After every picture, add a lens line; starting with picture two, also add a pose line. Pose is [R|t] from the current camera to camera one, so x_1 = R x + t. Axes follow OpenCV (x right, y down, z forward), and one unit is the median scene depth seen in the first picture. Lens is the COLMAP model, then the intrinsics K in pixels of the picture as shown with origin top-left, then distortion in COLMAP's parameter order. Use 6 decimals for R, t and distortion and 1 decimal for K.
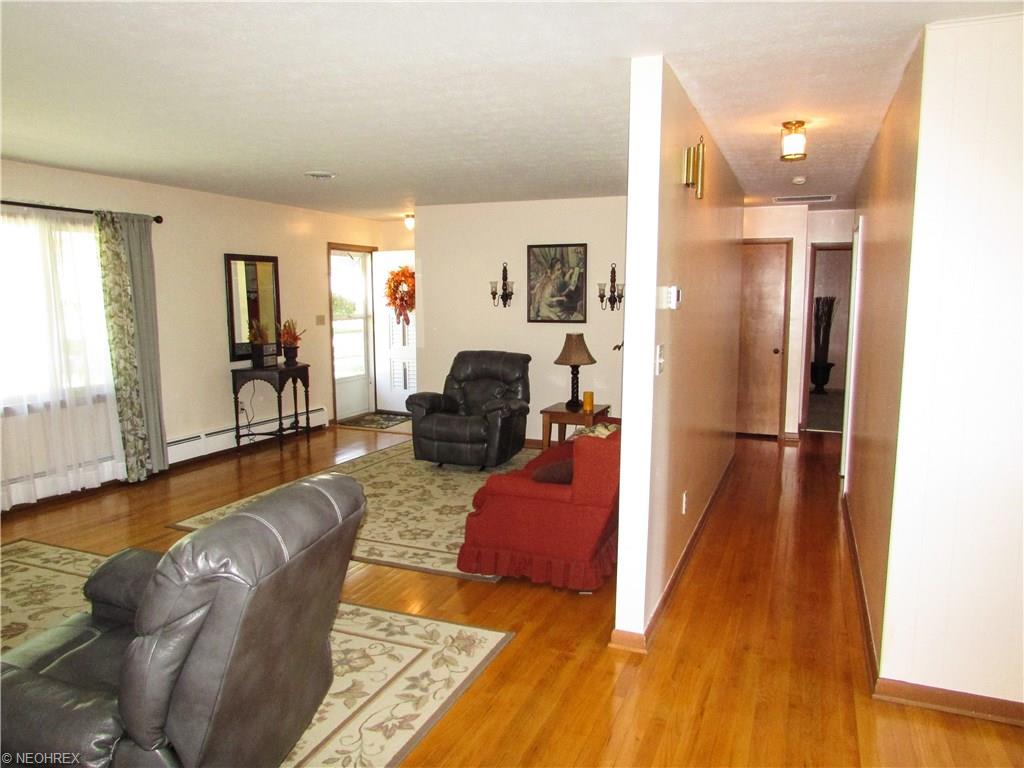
lens RADIAL K [[727.8, 0, 511.7], [0, 727.8, 388.9], [0, 0, 1]] dist [-0.025804, 0.000896]
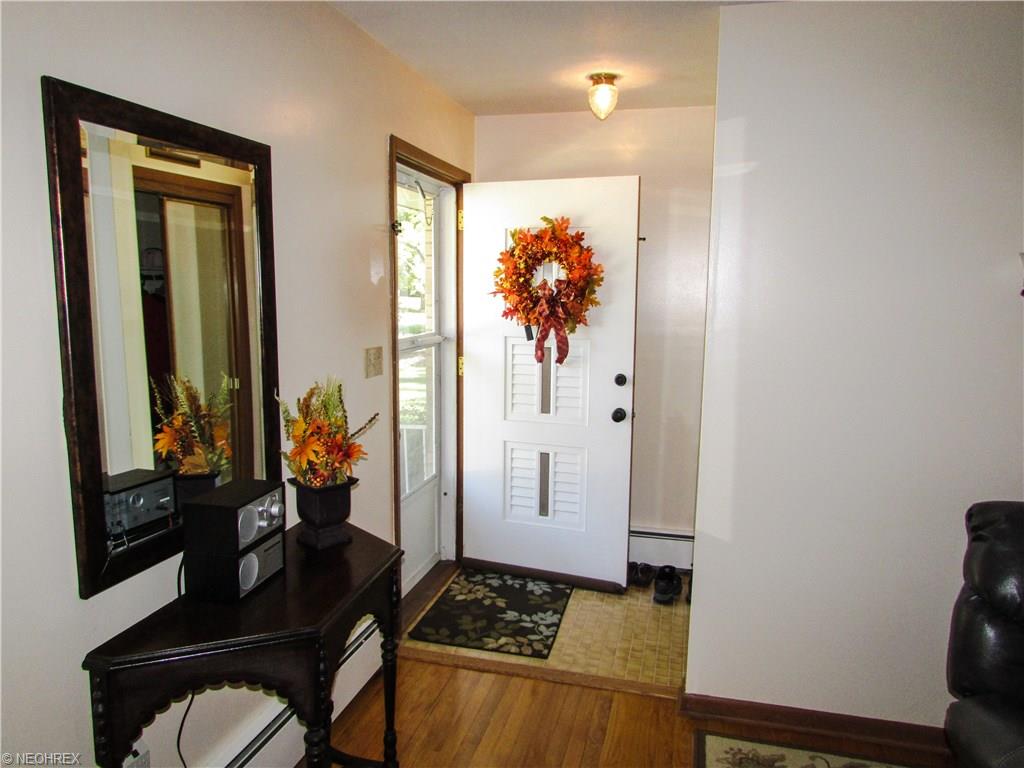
lens RADIAL K [[727.8, 0, 511.2], [0, 727.8, 383.8], [0, 0, 1]] dist [-0.025804, 0.000896]
pose [[0.989703, -0.008032, 0.142909, -0.230073], [0.007335, 0.999958, 0.005404, -0.079707], [-0.142946, -0.004300, 0.989721, 0.606630]]
